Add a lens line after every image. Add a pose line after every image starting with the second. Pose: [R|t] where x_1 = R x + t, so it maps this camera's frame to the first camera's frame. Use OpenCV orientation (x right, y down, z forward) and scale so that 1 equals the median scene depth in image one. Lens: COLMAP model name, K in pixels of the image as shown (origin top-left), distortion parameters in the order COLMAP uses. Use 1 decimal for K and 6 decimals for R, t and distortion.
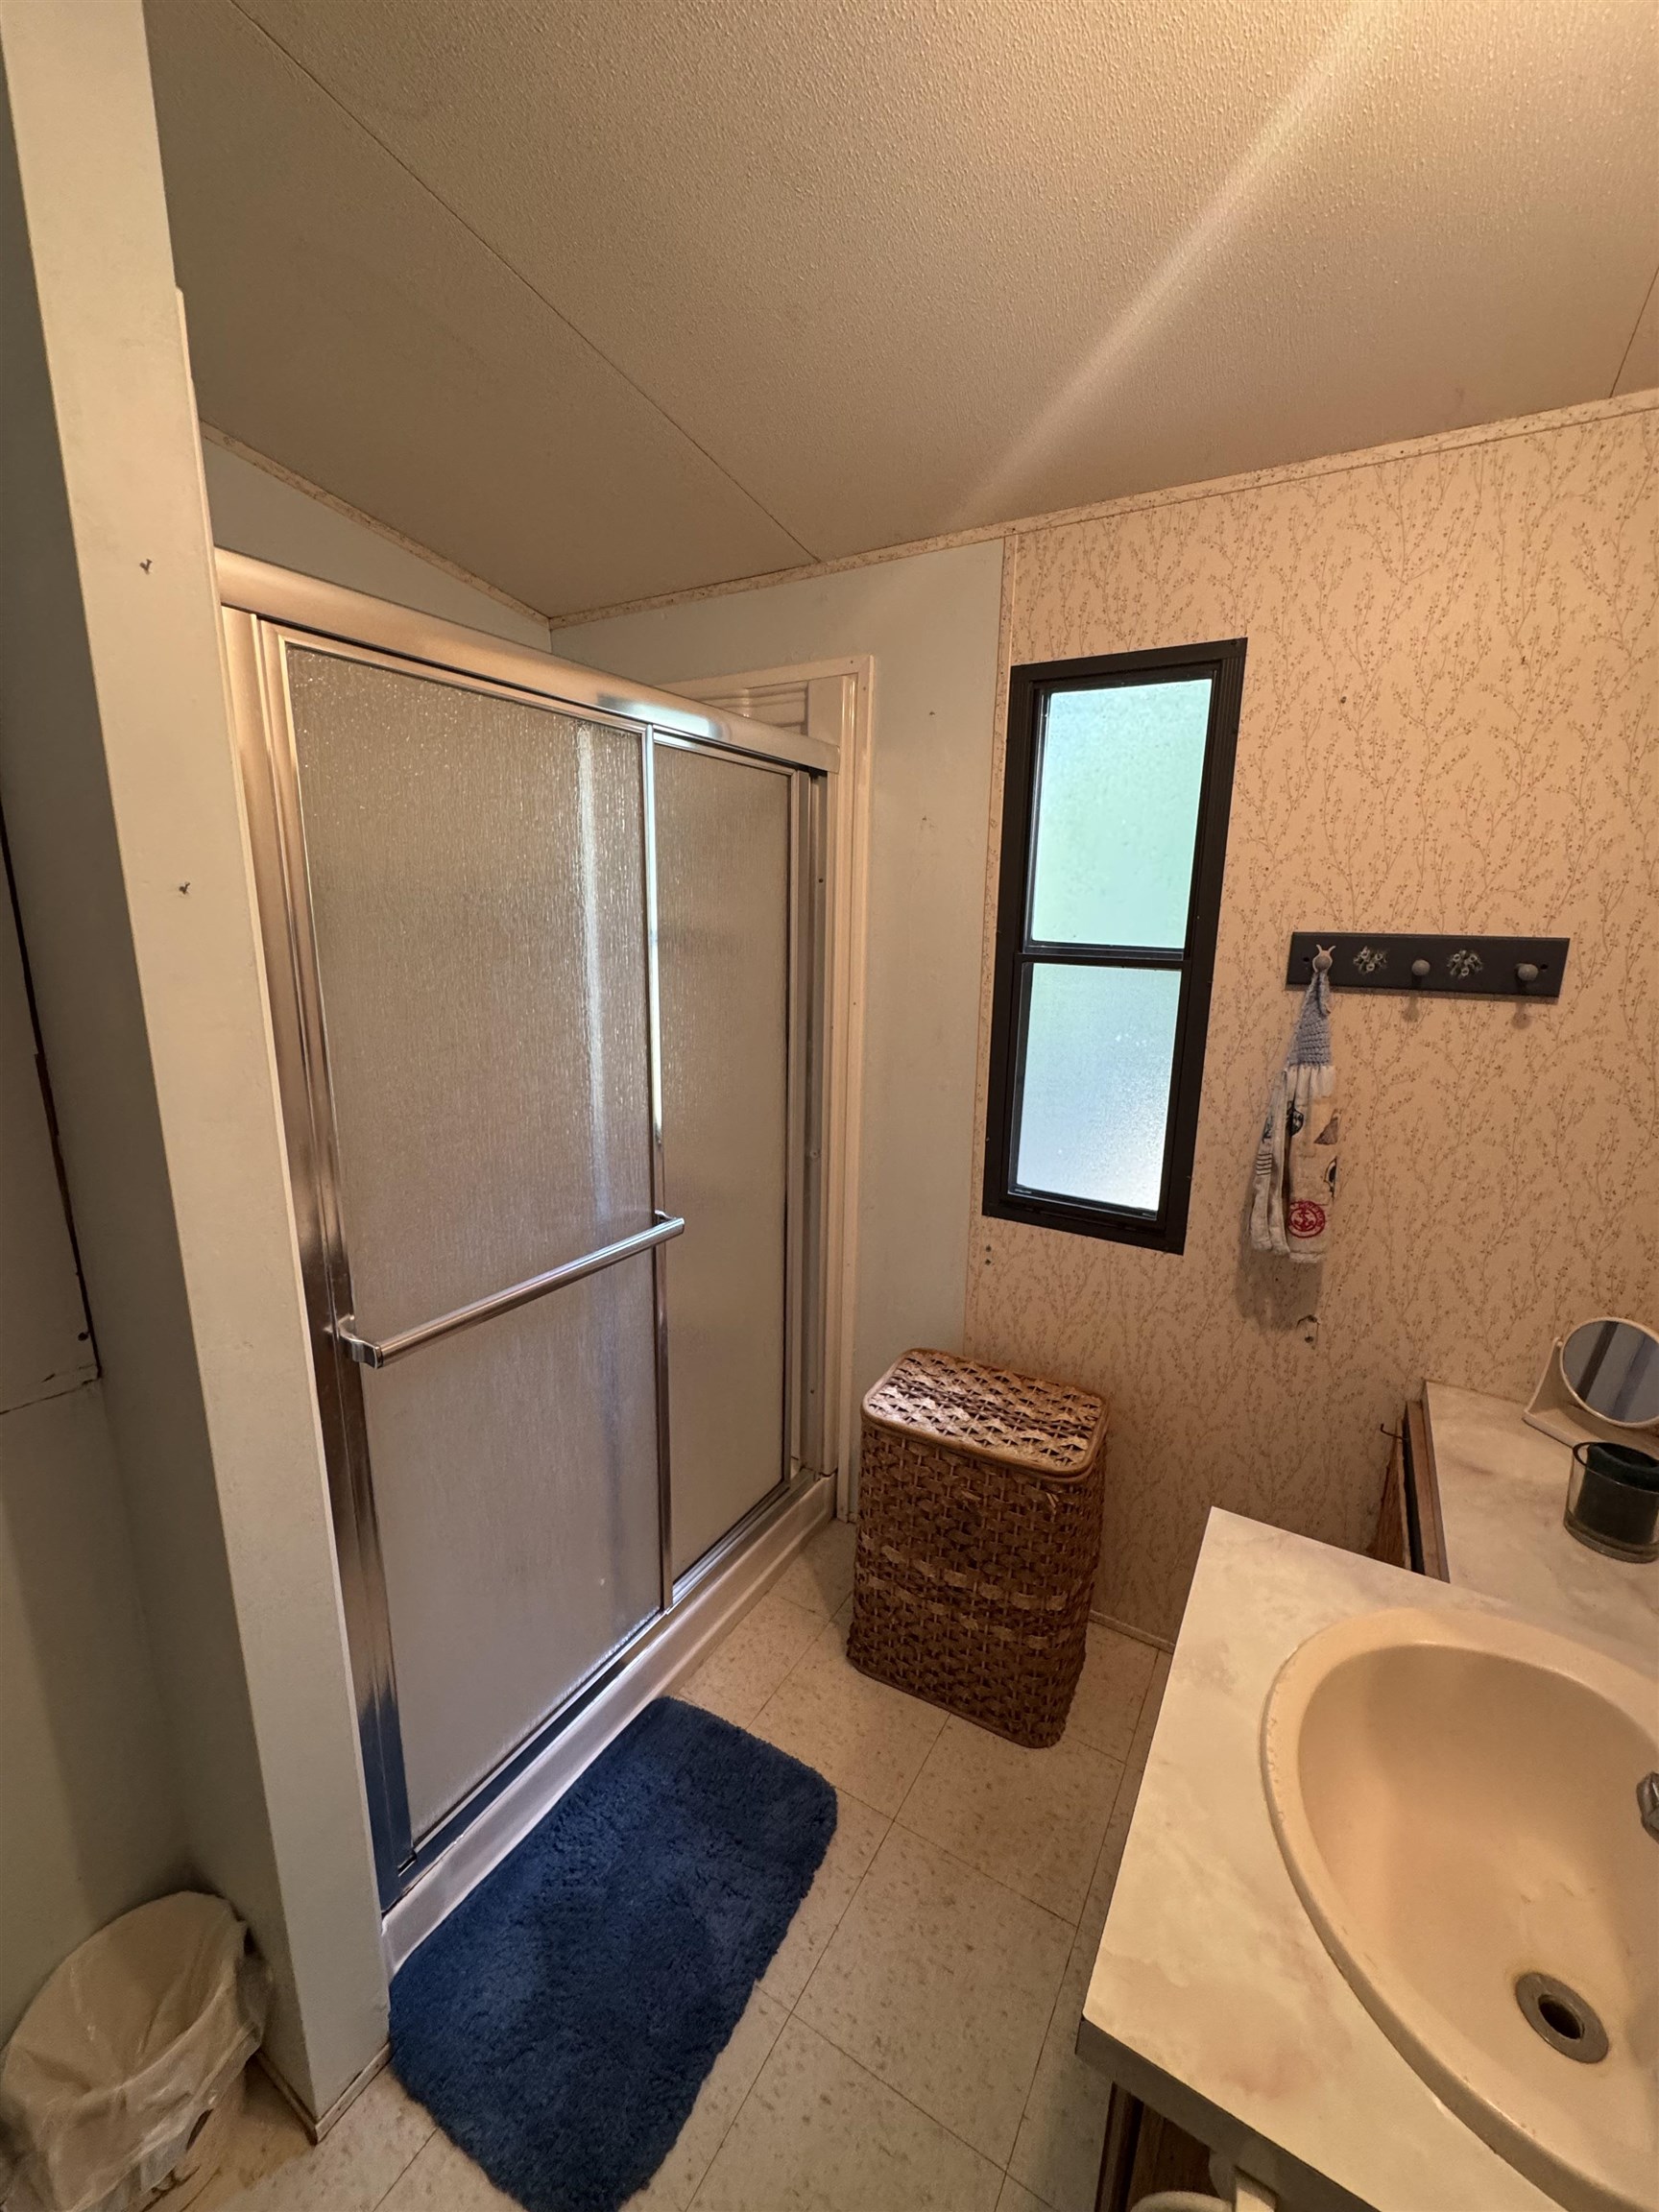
lens RADIAL K [[883.5, 0, 827.7], [0, 883.5, 1113.6], [0, 0, 1]] dist [-0.003401, 0.000558]
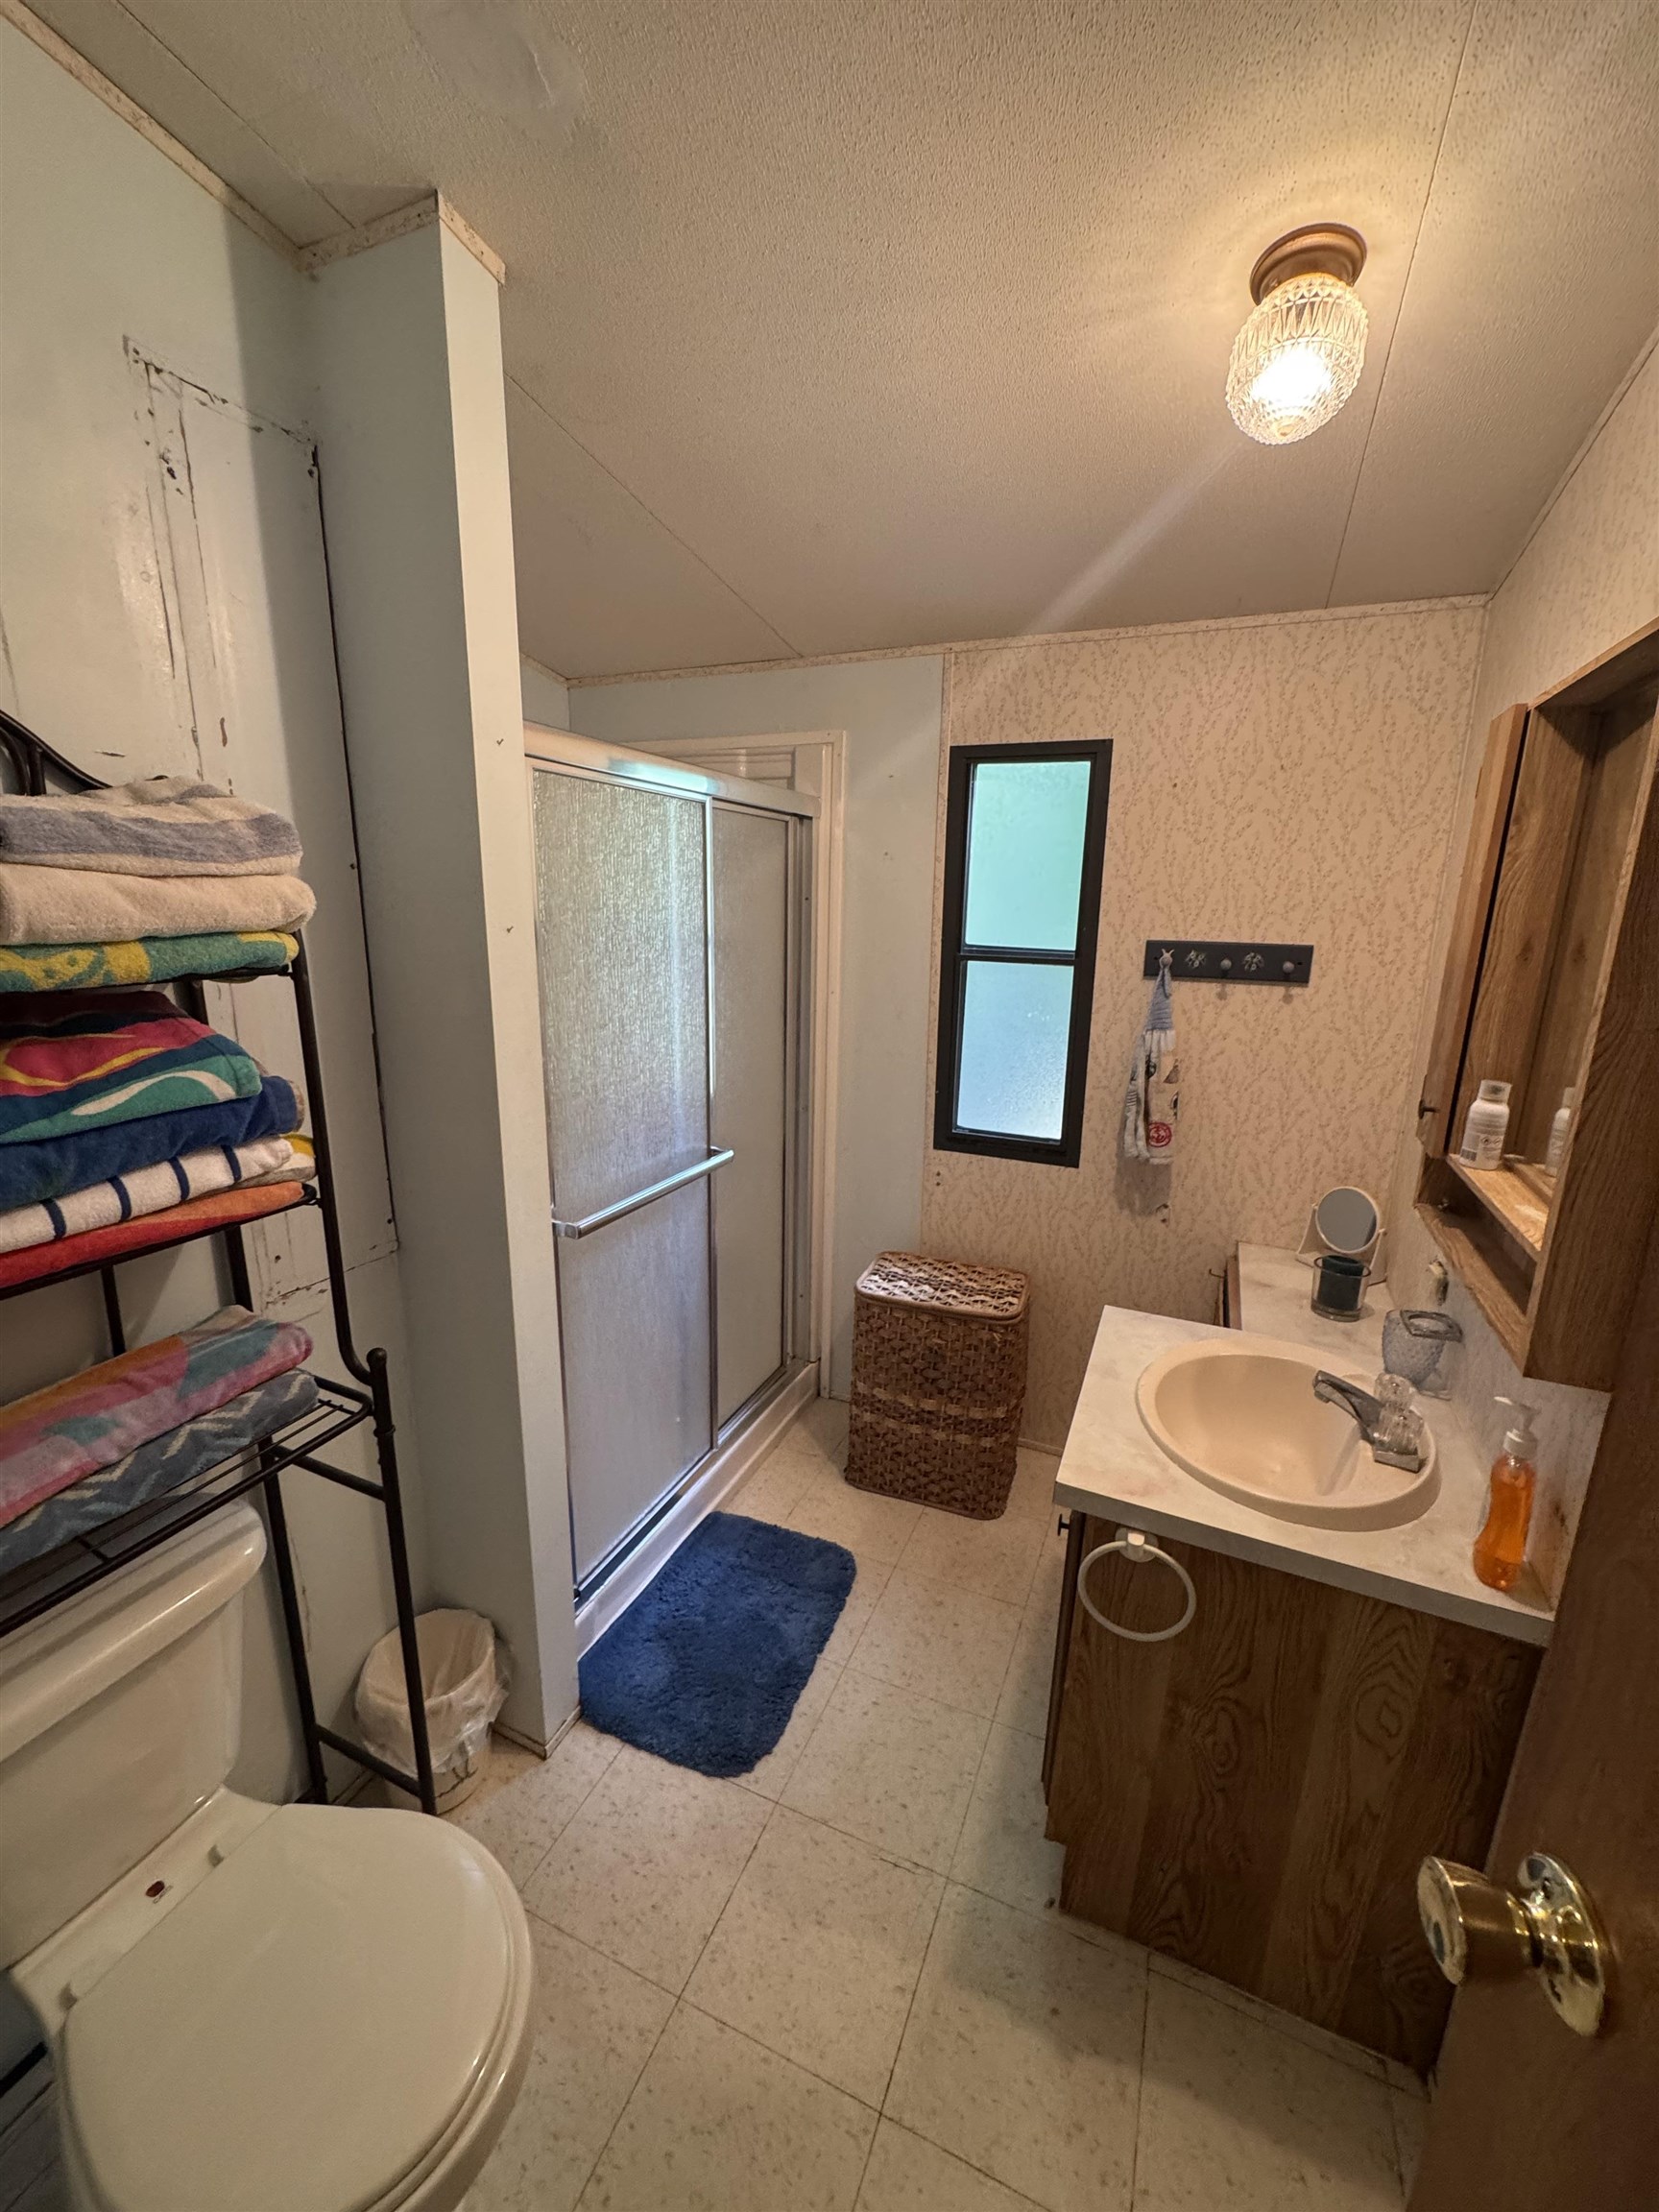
lens RADIAL K [[883.5, 0, 825.7], [0, 883.5, 1114.4], [0, 0, 1]] dist [-0.003401, 0.000558]
pose [[0.991956, -0.029940, 0.122993, -0.195325], [0.027950, 0.999450, 0.017870, 0.043739], [-0.123461, -0.014289, 0.992247, -0.401947]]
